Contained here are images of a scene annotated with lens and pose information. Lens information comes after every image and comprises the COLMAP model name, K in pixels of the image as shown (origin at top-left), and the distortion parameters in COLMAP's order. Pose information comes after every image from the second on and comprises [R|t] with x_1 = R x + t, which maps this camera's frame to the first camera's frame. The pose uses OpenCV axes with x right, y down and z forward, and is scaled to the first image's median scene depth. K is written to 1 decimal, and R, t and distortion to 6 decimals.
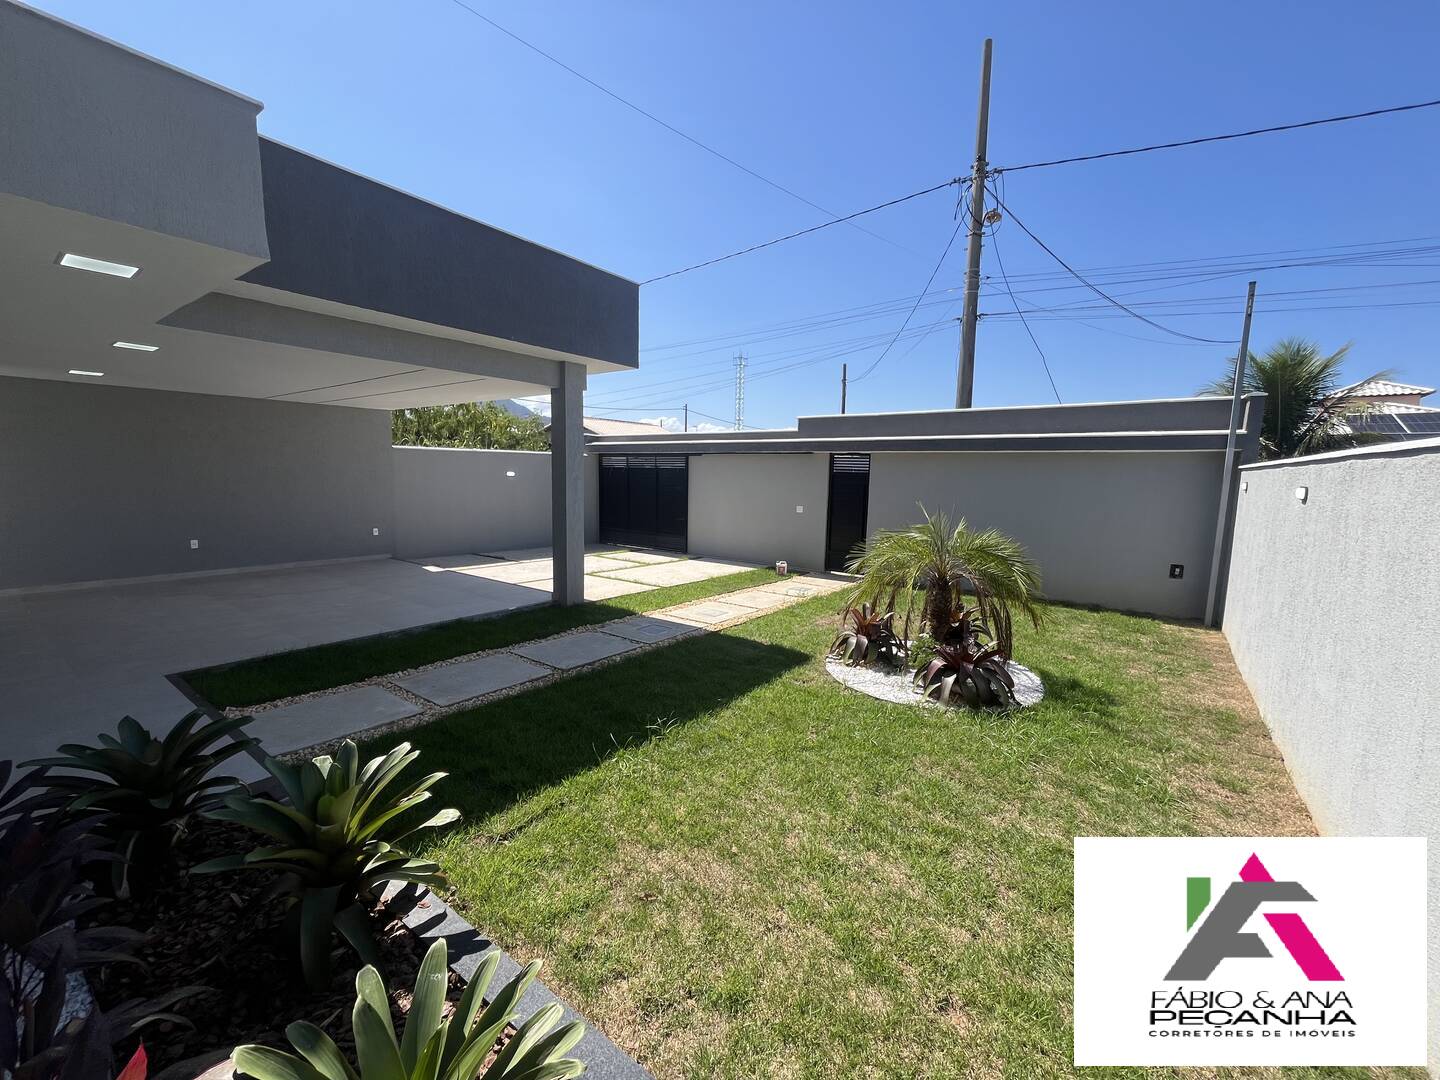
lens RADIAL K [[585.0, 0, 716.6], [0, 585.0, 542.3], [0, 0, 1]] dist [-0.003202, 0.000286]
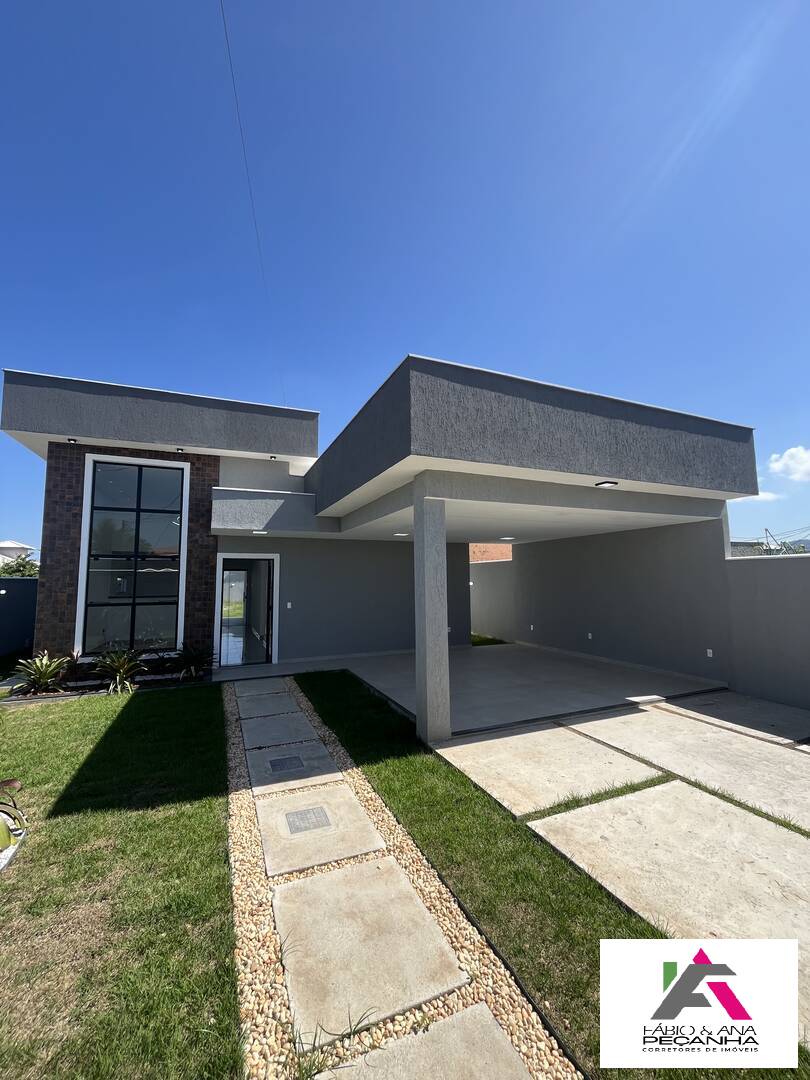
lens RADIAL K [[438.8, 0, 404.2], [0, 438.8, 538.3], [0, 0, 1]] dist [-0.003202, 0.000286]
pose [[-0.502126, -0.096146, -0.859433, 0.626162], [-0.104197, 0.993287, -0.050243, -0.270319], [0.858494, 0.064322, -0.508773, 2.242942]]
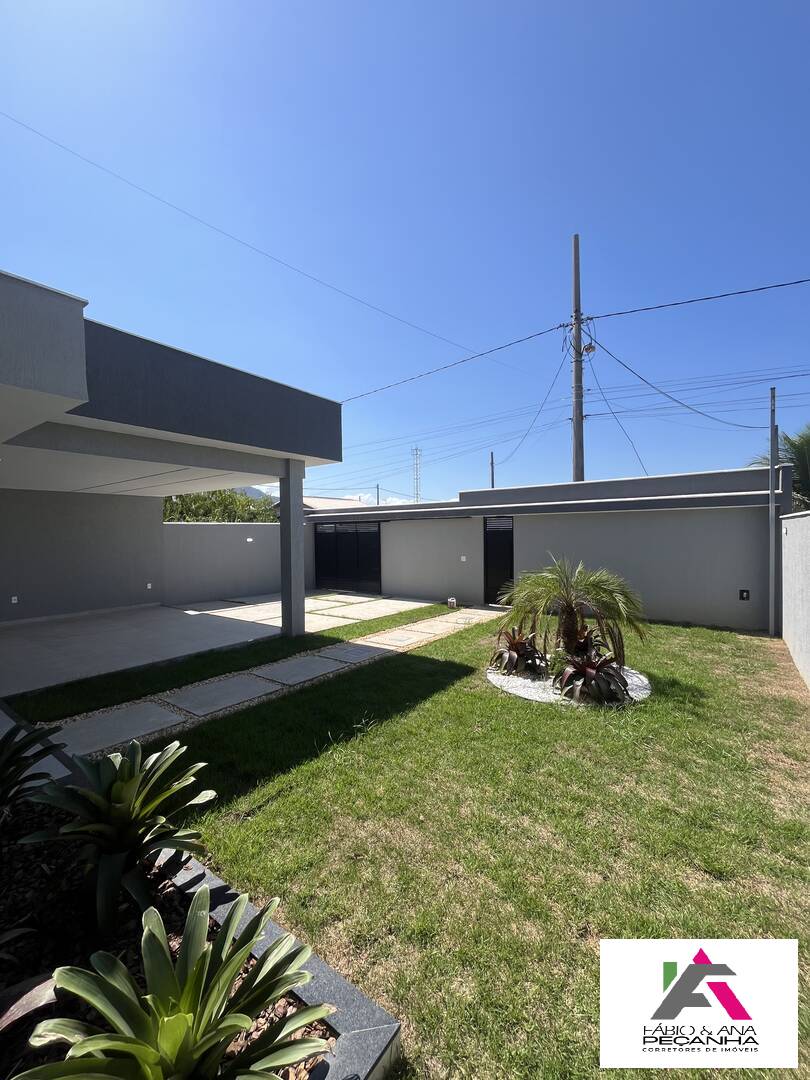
lens RADIAL K [[438.8, 0, 404.2], [0, 438.8, 538.3], [0, 0, 1]] dist [-0.003202, 0.000286]
pose [[0.999403, -0.034263, 0.004445, 0.005208], [0.034541, 0.993713, -0.106497, 0.000526], [-0.000768, 0.106586, 0.994303, -0.034115]]
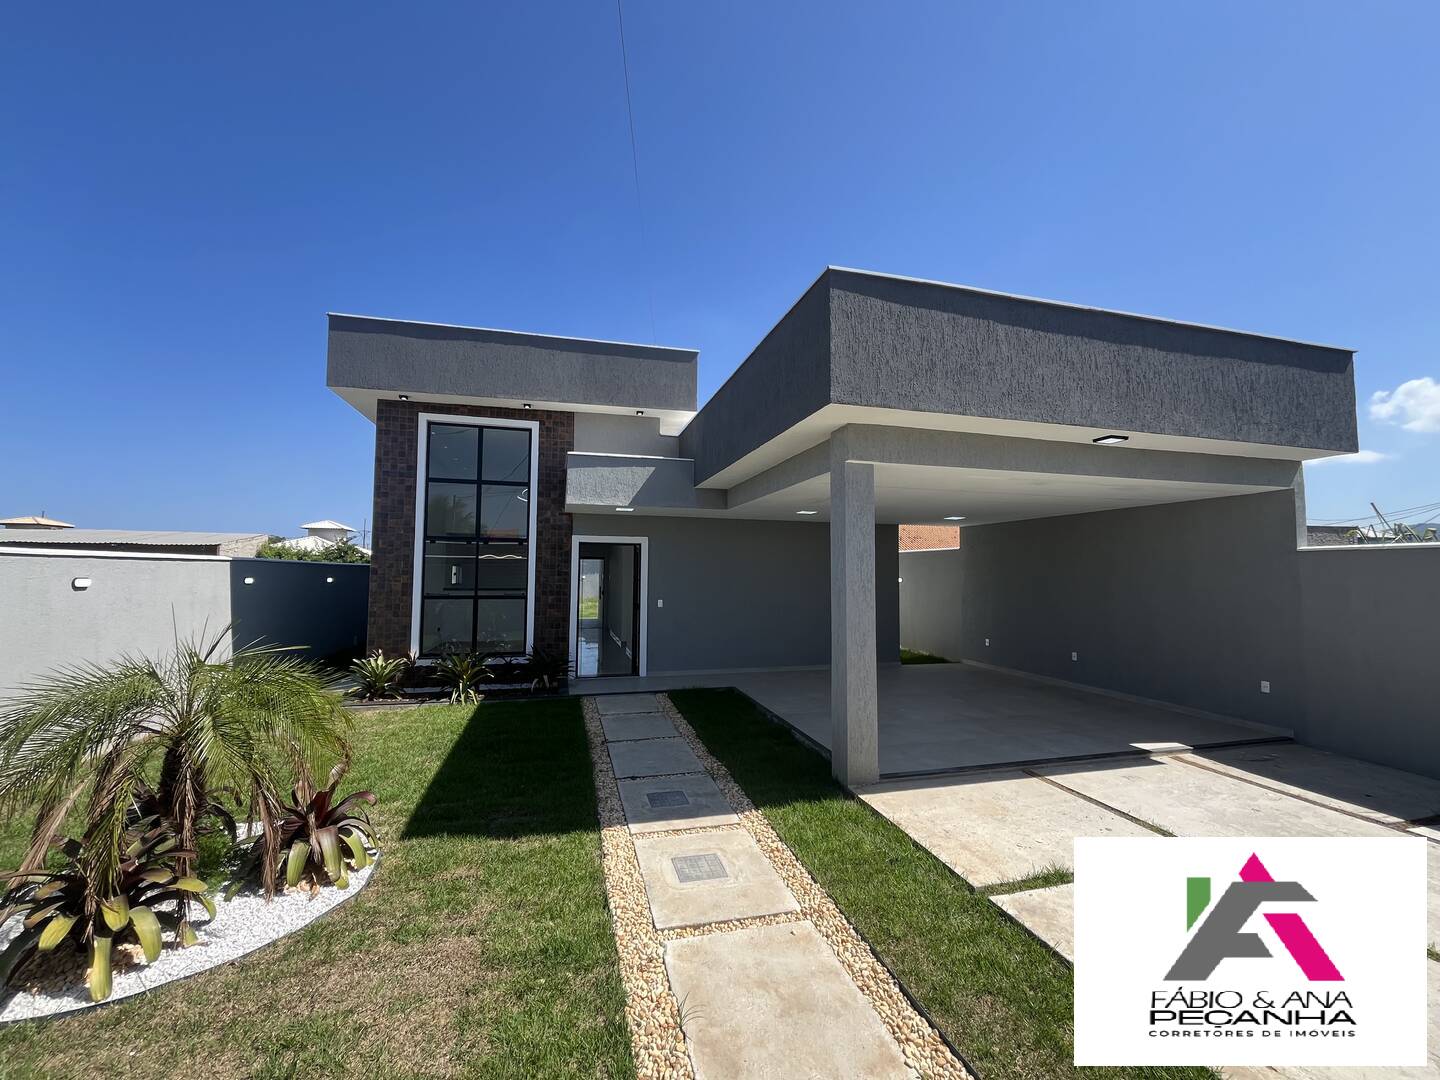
lens RADIAL K [[585.0, 0, 716.6], [0, 585.0, 542.3], [0, 0, 1]] dist [-0.003202, 0.000286]
pose [[-0.620003, -0.067003, -0.781733, 0.658801], [-0.113151, 0.993567, 0.004582, -0.259590], [0.776397, 0.091295, -0.623596, 2.225737]]
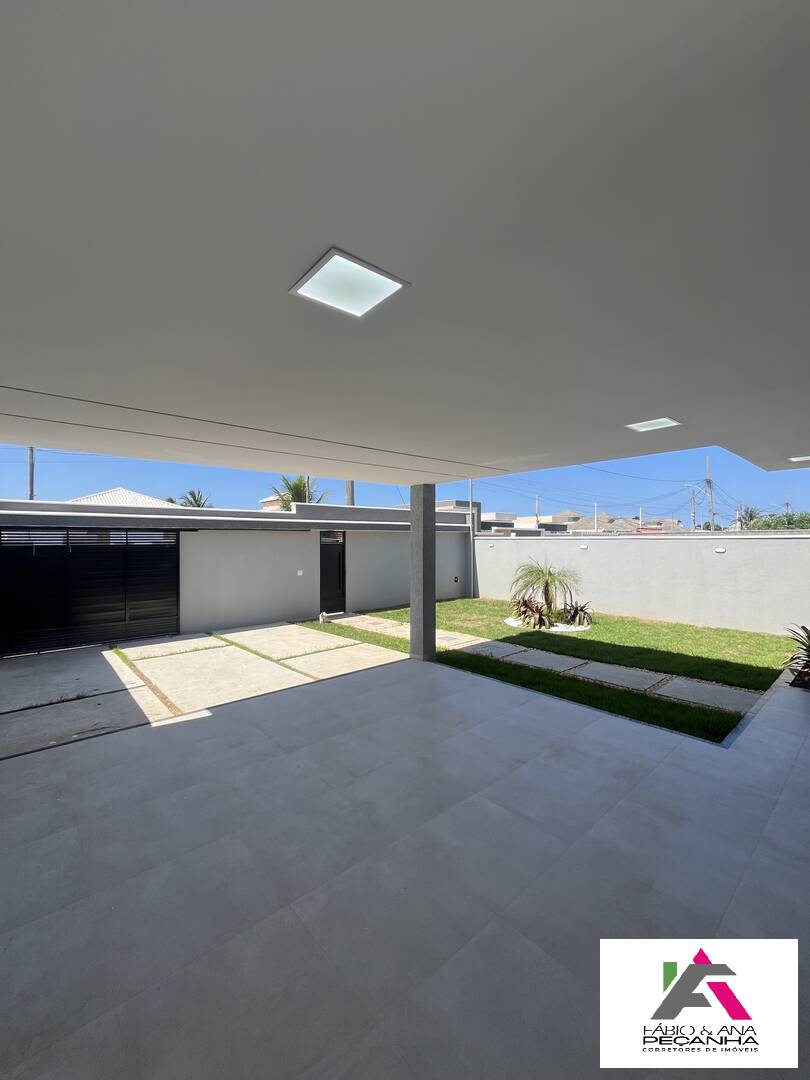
lens RADIAL K [[439.8, 0, 404.6], [0, 439.8, 537.1], [0, 0, 1]] dist [-0.002495, 0.000120]
pose [[0.206586, -0.015776, 0.978301, -1.981225], [0.123932, 0.992239, -0.010170, -0.249530], [-0.970548, 0.123344, 0.206938, 1.444292]]
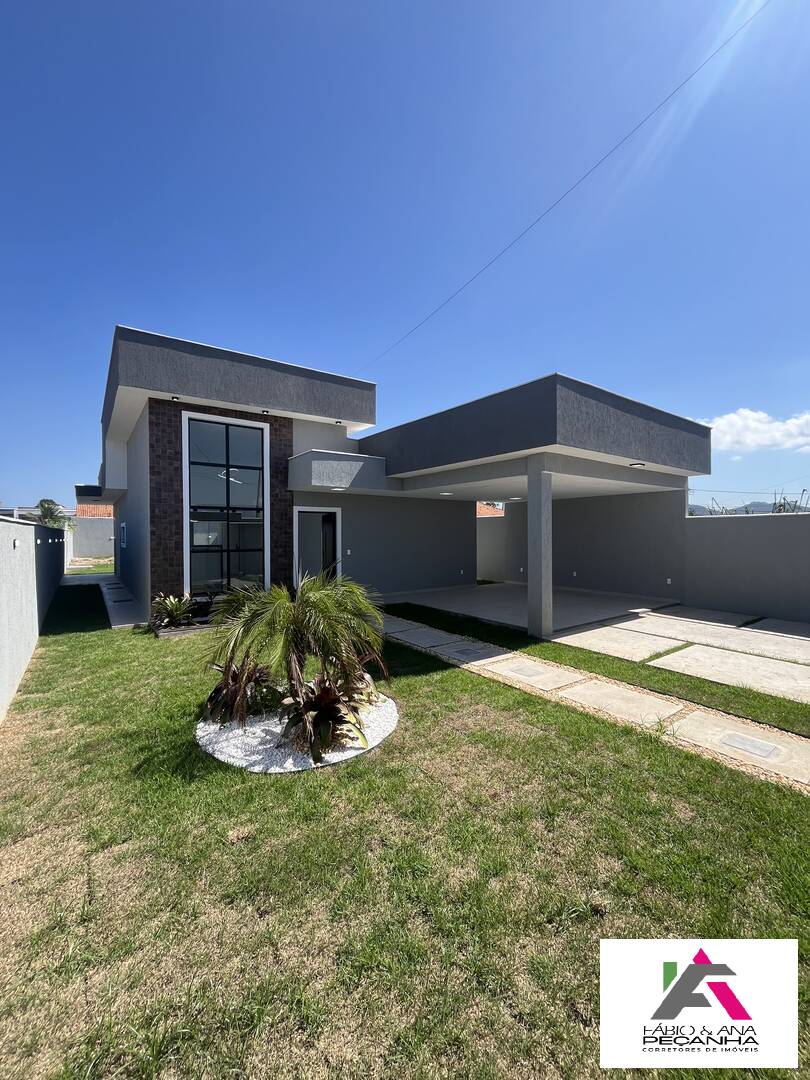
lens RADIAL K [[438.8, 0, 404.2], [0, 438.8, 538.3], [0, 0, 1]] dist [-0.003202, 0.000286]
pose [[-0.296573, -0.007685, -0.954979, 1.339691], [-0.115641, 0.992899, 0.027922, -0.178154], [0.947983, 0.118716, -0.295355, 1.718592]]
